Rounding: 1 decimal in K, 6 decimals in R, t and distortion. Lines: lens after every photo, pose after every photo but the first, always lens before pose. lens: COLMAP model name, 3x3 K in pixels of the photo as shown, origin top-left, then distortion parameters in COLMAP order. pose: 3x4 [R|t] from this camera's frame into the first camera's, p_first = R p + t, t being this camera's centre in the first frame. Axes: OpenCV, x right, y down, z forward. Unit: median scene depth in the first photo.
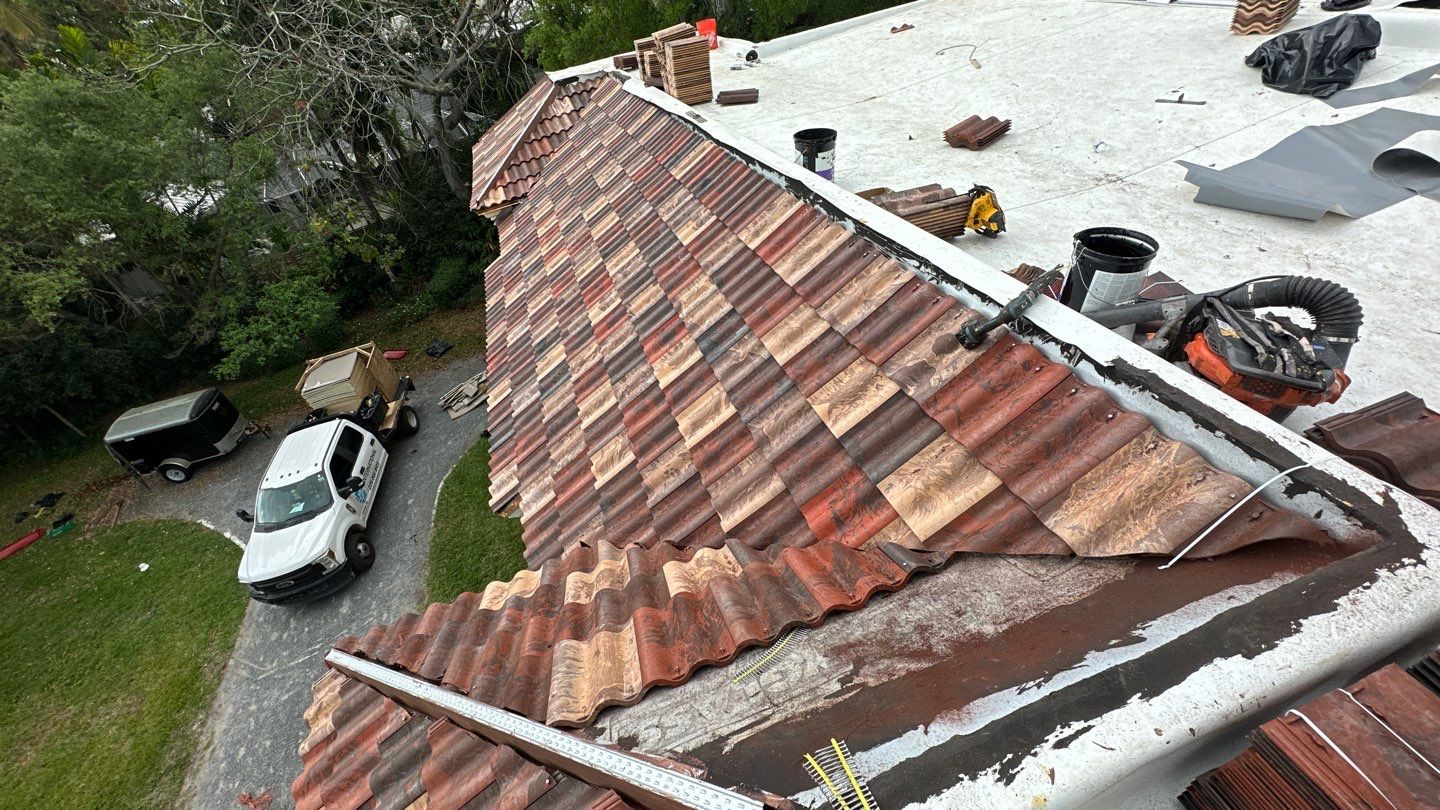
lens RADIAL K [[575.8, 0, 721.0], [0, 575.8, 403.8], [0, 0, 1]] dist [0.001075, 0.000193]
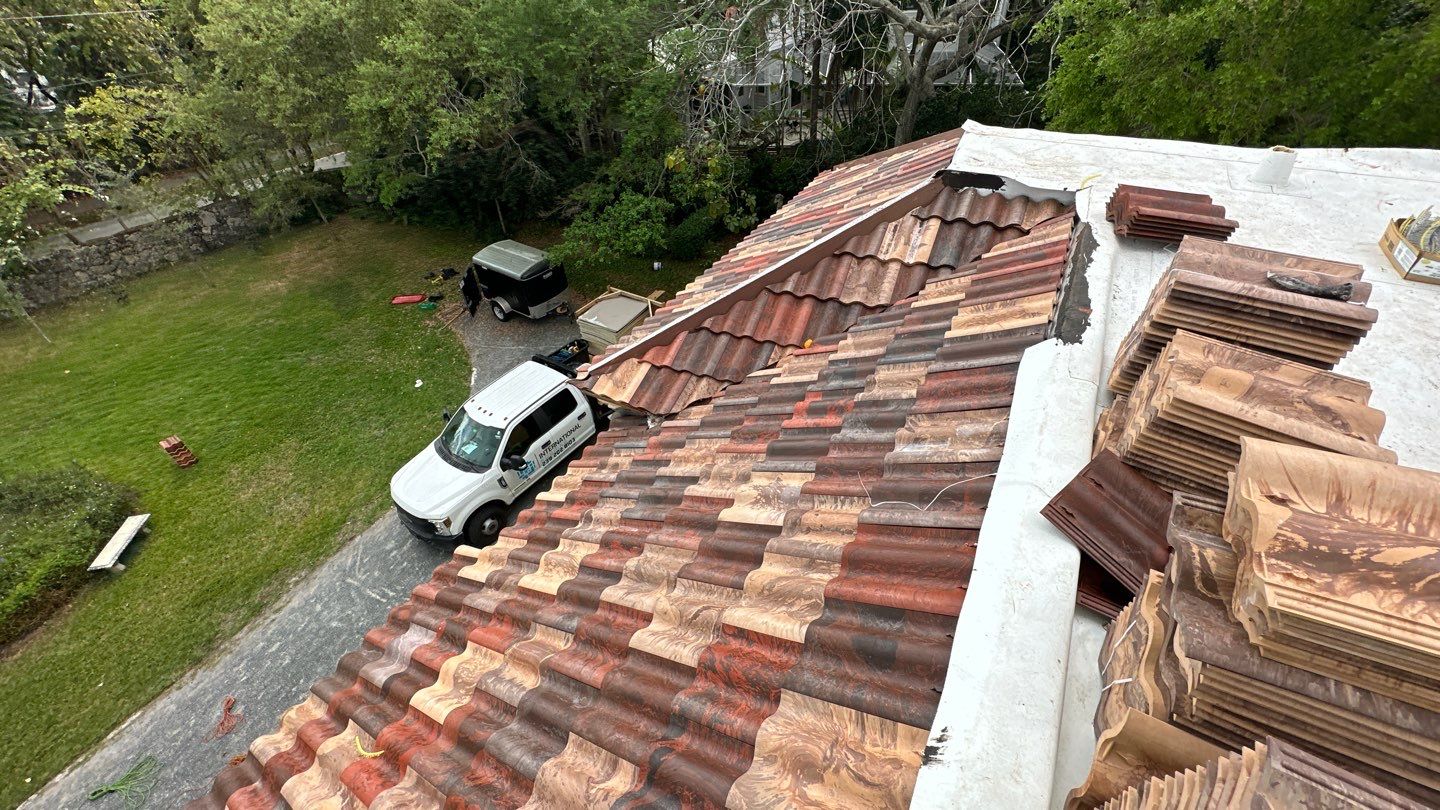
lens RADIAL K [[575.8, 0, 719.8], [0, 575.8, 406.4], [0, 0, 1]] dist [0.001075, 0.000193]
pose [[0.652986, 0.591429, -0.473097, -0.072326], [-0.526944, 0.803455, 0.277110, -0.319728], [0.544003, 0.068346, 0.836295, 0.416763]]
